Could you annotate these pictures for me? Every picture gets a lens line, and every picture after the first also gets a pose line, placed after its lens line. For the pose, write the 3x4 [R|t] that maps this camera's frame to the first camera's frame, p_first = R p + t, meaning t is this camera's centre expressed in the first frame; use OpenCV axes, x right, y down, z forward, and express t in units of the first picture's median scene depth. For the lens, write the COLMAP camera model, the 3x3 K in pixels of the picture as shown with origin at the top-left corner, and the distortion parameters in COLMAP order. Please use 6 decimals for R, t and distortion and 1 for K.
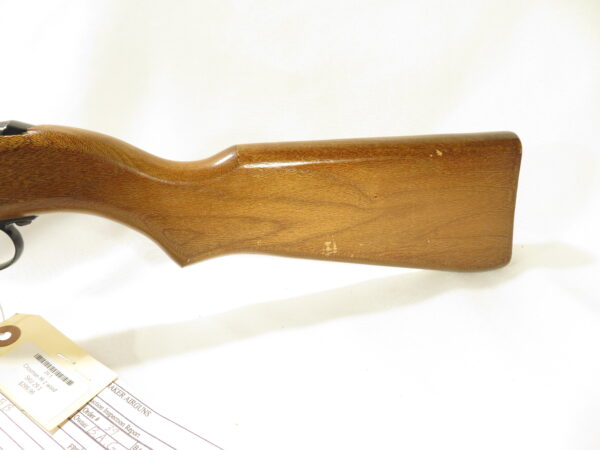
lens RADIAL K [[440.4, 0, 300.0], [0, 440.4, 225.0], [0, 0, 1]] dist [0.000896, -0.003448]
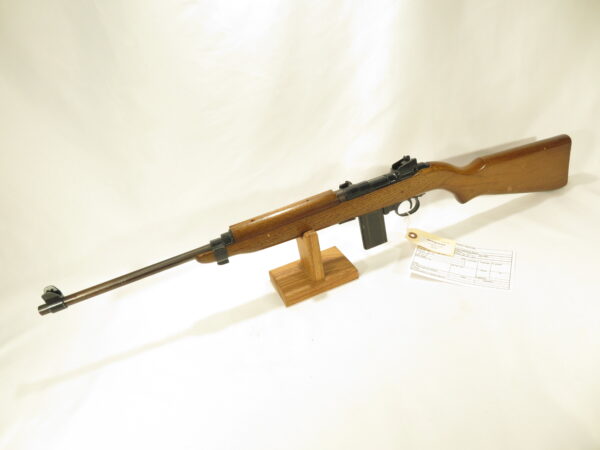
lens RADIAL K [[440.4, 0, 300.0], [0, 440.4, 225.0], [0, 0, 1]] dist [0.000896, -0.003448]
pose [[0.985950, -0.157097, 0.056767, -1.578055], [0.150545, 0.982956, 0.105516, -0.238837], [-0.072376, -0.095487, 0.992796, -1.849004]]
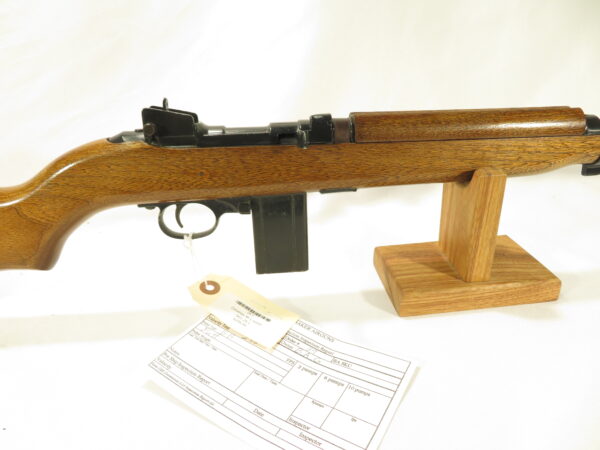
lens RADIAL K [[440.4, 0, 300.0], [0, 440.4, 225.0], [0, 0, 1]] dist [0.000896, -0.003448]
pose [[0.987640, 0.076092, -0.137033, -1.716800], [-0.075527, 0.997100, 0.009326, 0.261654], [0.137345, 0.001139, 0.990523, -0.561580]]
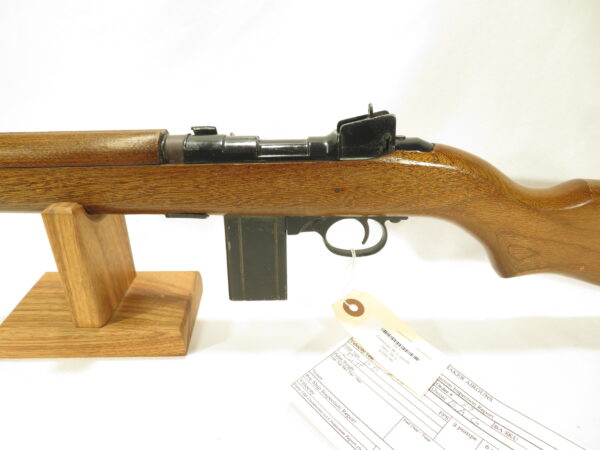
lens RADIAL K [[440.4, 0, 300.0], [0, 440.4, 225.0], [0, 0, 1]] dist [0.000896, -0.003448]
pose [[0.972249, 0.163623, -0.167214, -0.657174], [-0.158330, 0.986378, 0.044600, -0.005963], [0.172234, -0.016888, 0.984911, -0.226915]]
